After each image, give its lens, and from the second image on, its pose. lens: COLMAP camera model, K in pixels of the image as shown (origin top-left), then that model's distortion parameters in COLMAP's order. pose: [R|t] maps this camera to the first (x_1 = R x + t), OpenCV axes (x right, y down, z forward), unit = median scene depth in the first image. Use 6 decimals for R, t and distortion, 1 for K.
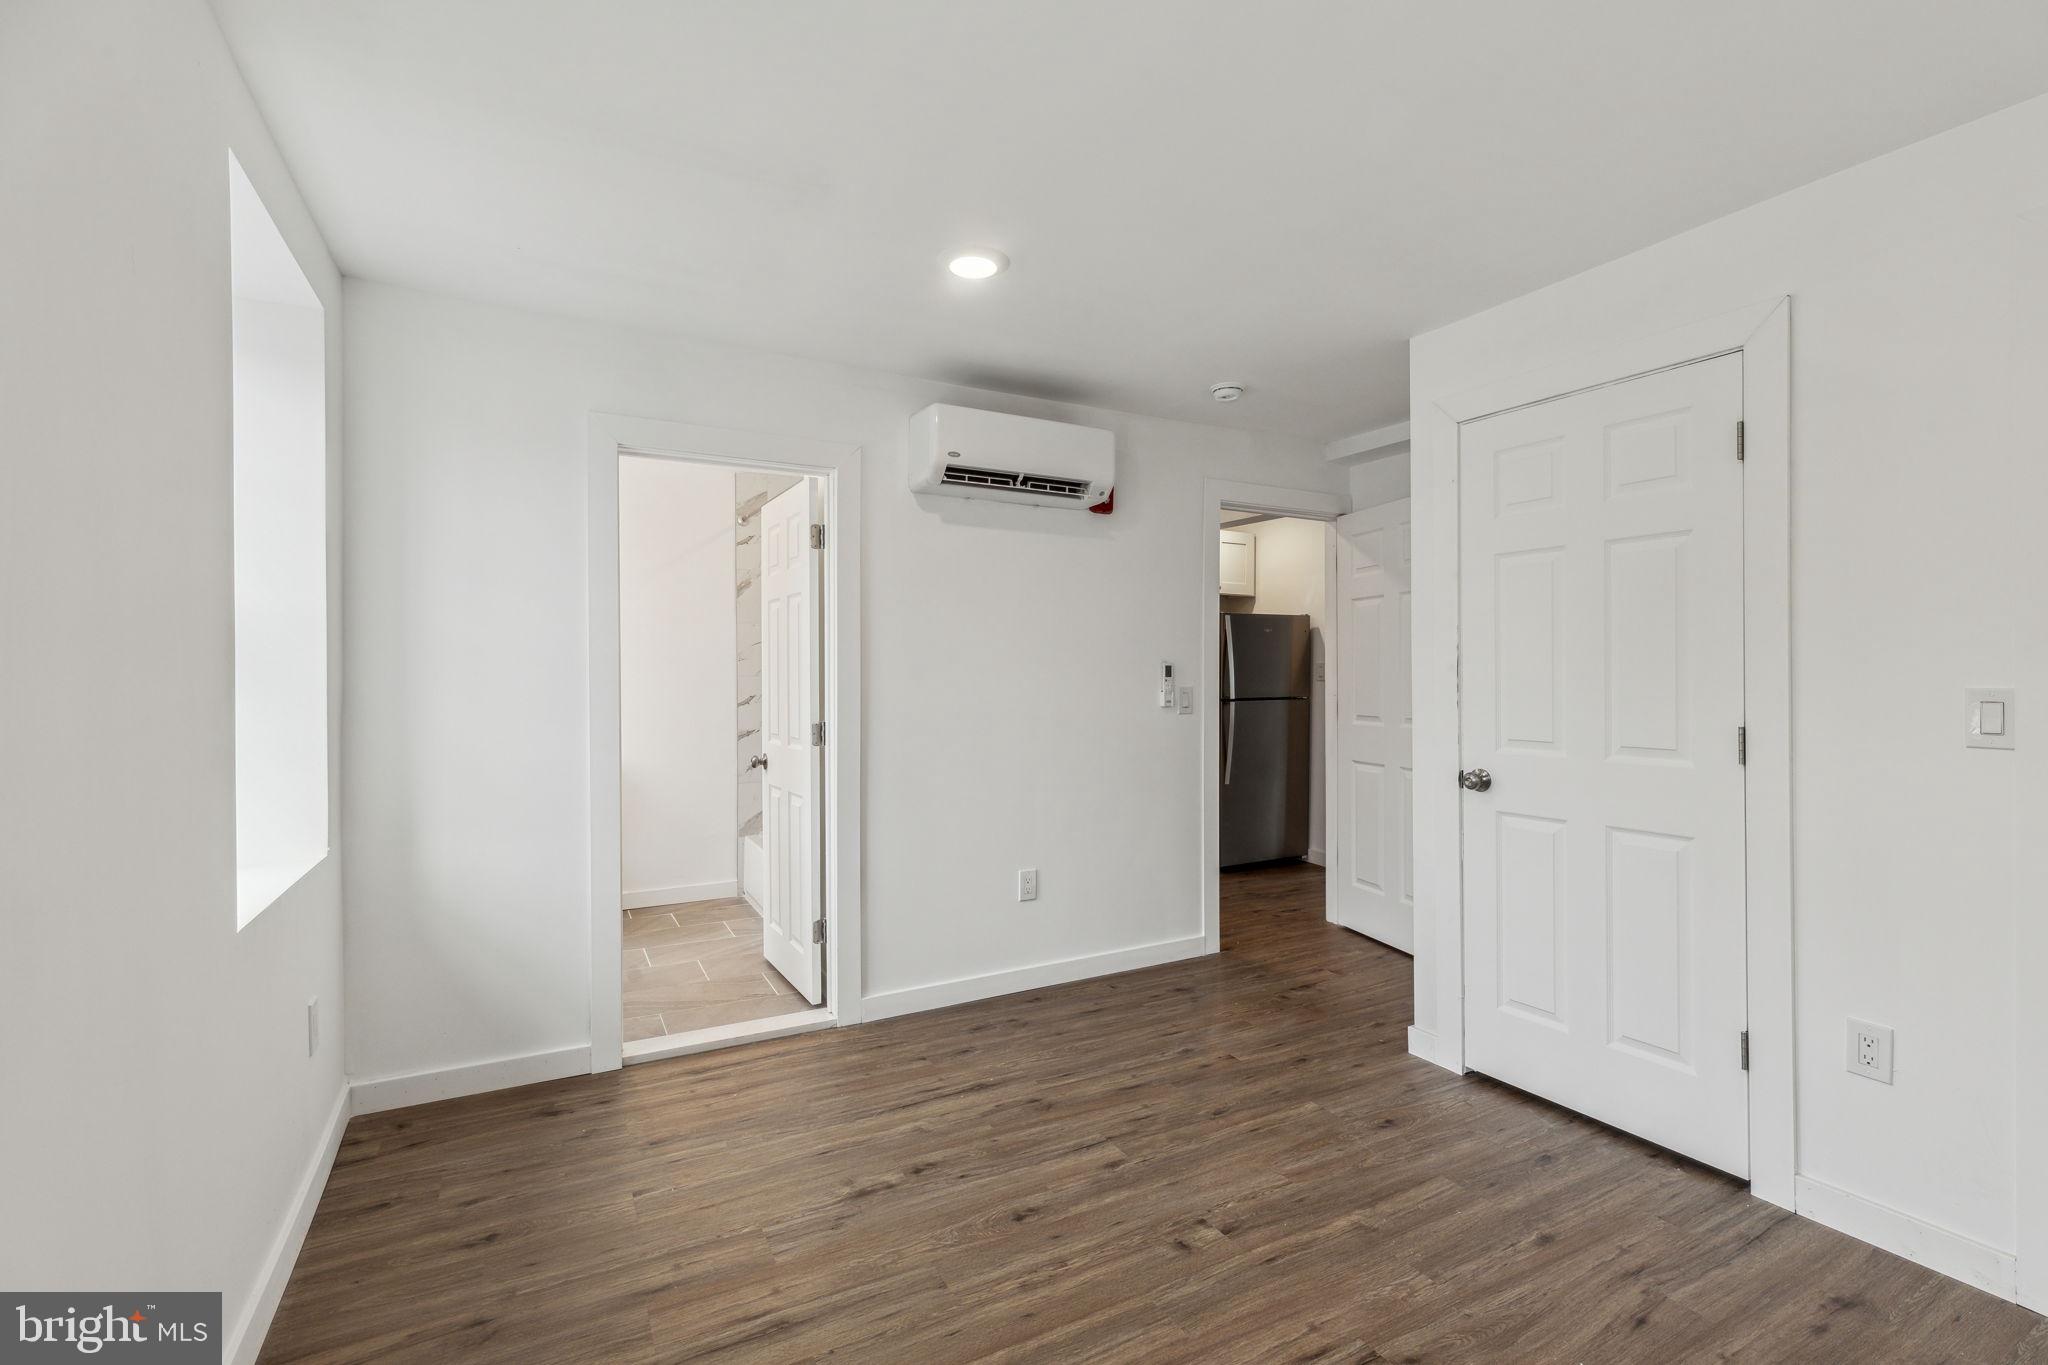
lens RADIAL K [[912.6, 0, 1037.3], [0, 912.6, 687.3], [0, 0, 1]] dist [0.001739, 0.000392]
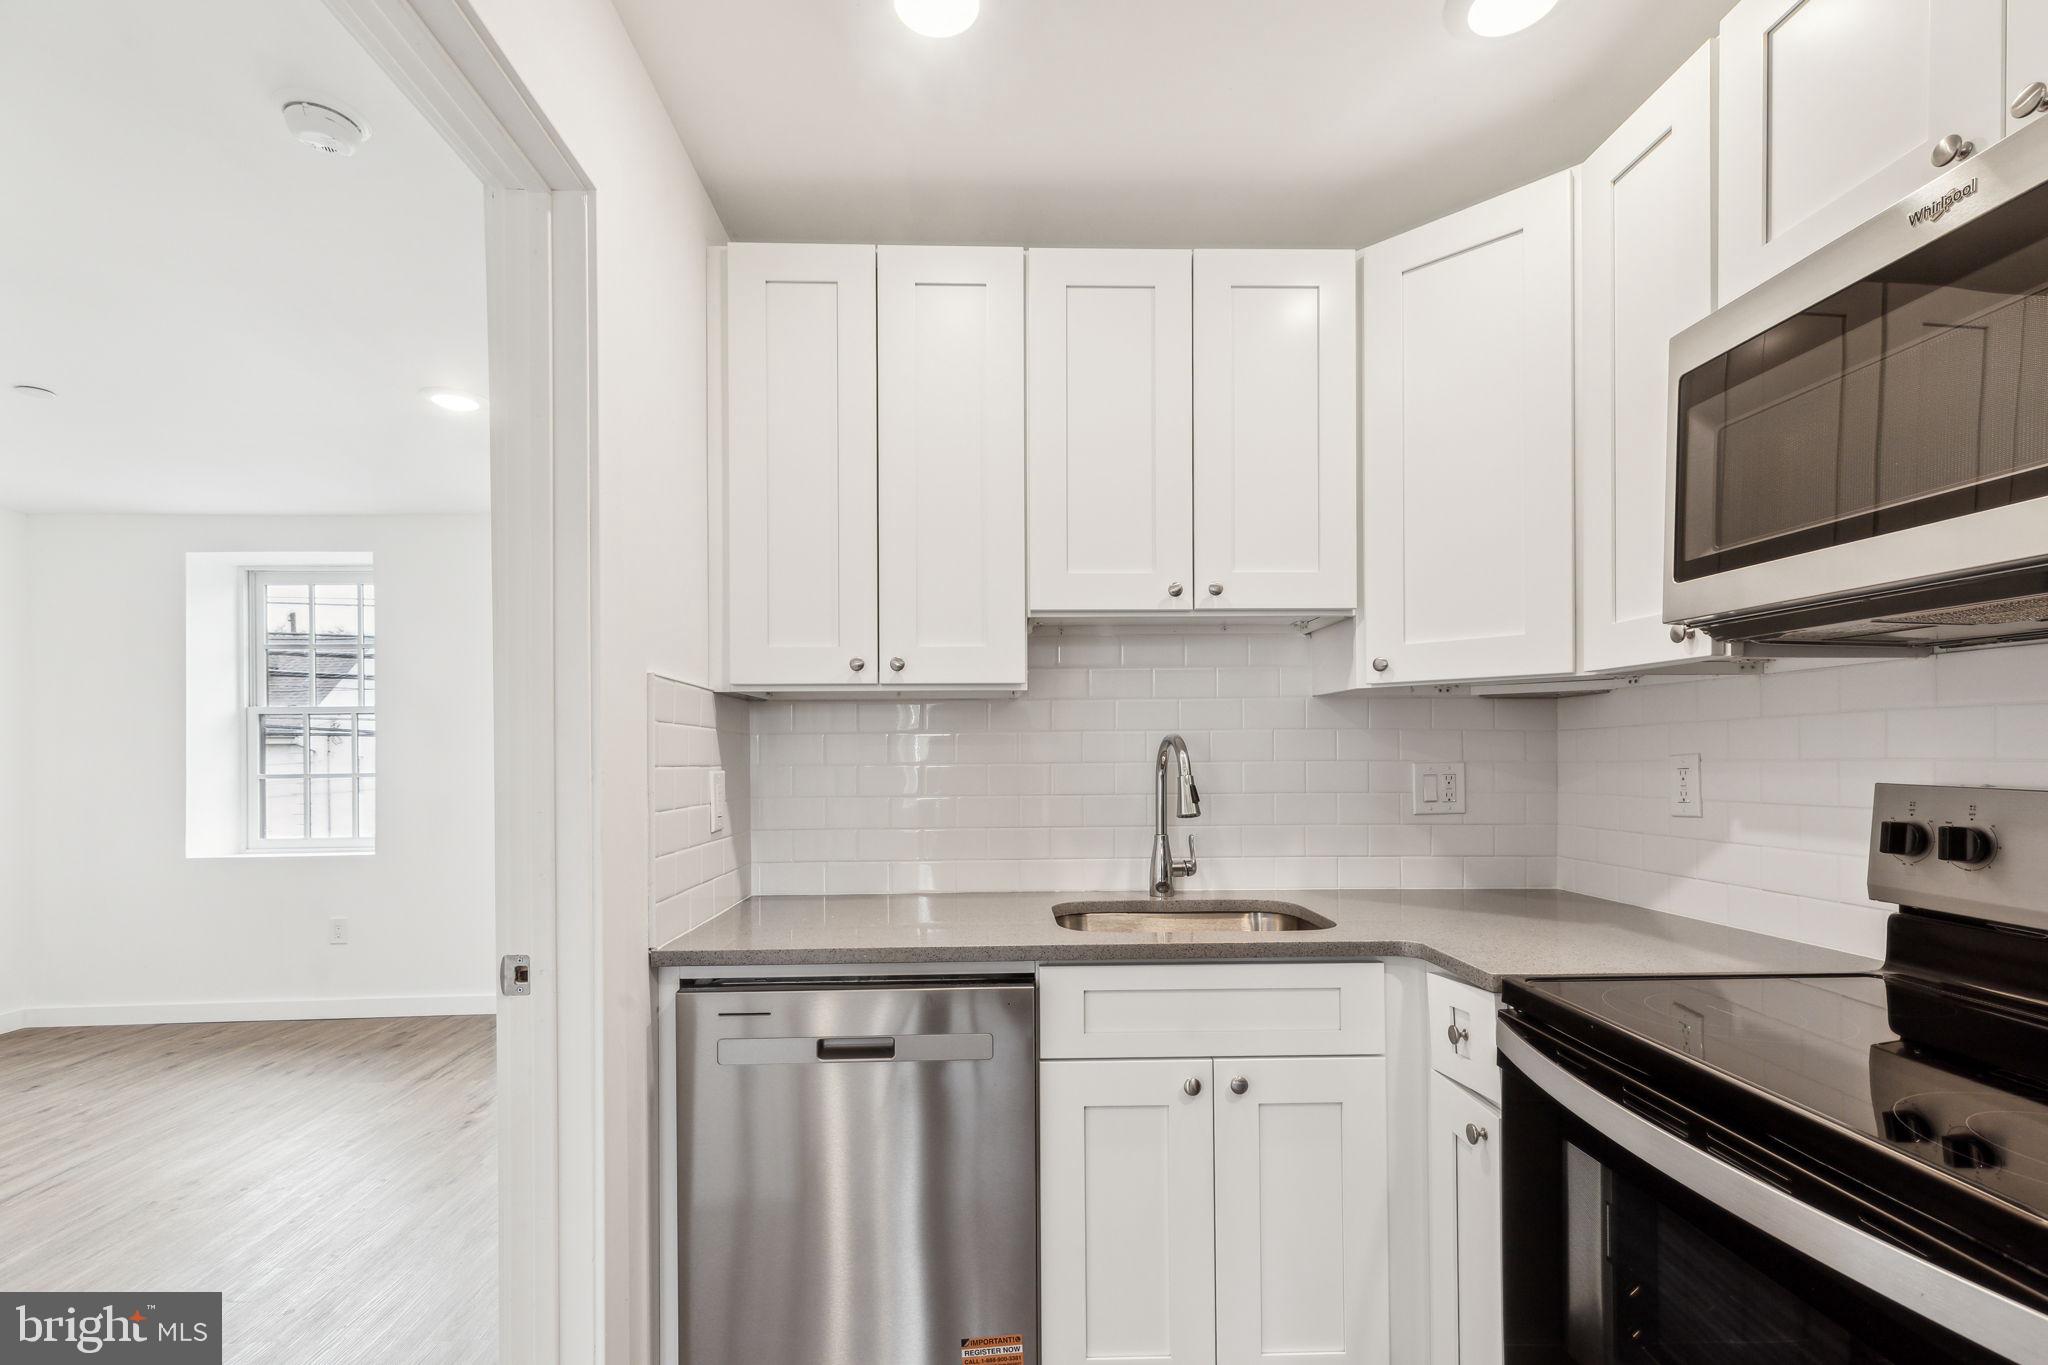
lens RADIAL K [[921.8, 0, 1026.6], [0, 921.8, 734.2], [0, 0, 1]] dist [0.000269, 0.001380]
pose [[-0.441113, 0.000721, -0.897451, 0.558039], [0.000270, 1.000000, 0.000671, -0.029891], [0.897451, 0.000053, -0.441113, 1.807358]]
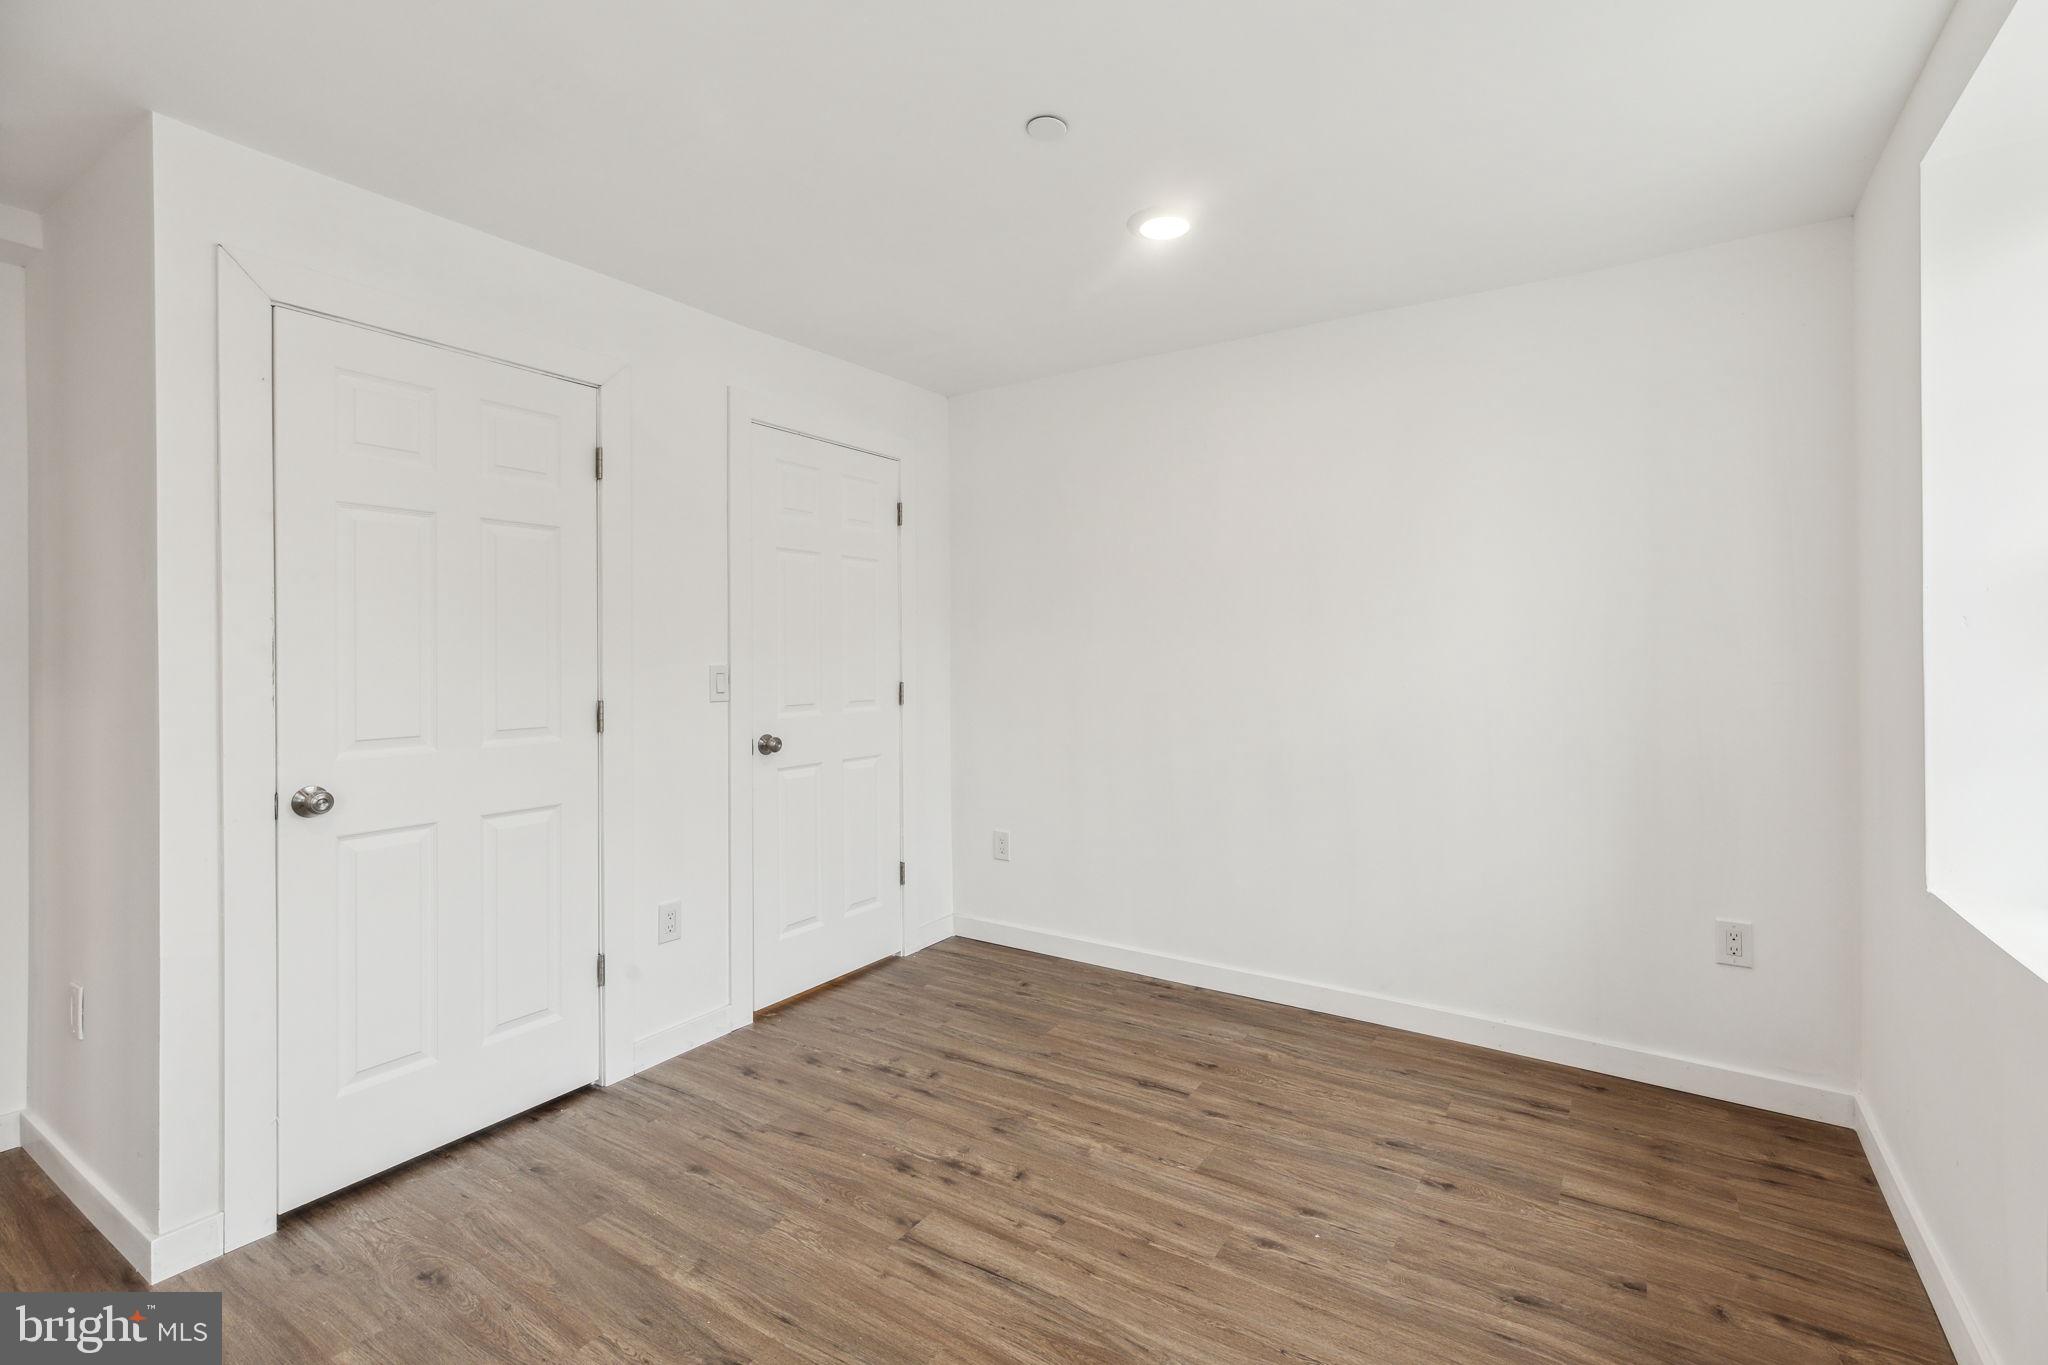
lens RADIAL K [[924.7, 0, 1049.8], [0, 924.7, 654.7], [0, 0, 1]] dist [0.000357, 0.000102]
pose [[-0.478568, 0.005616, 0.878032, -0.426846], [0.018462, 0.999823, 0.003667, -0.007992], [-0.877856, 0.017965, -0.478587, 0.779829]]
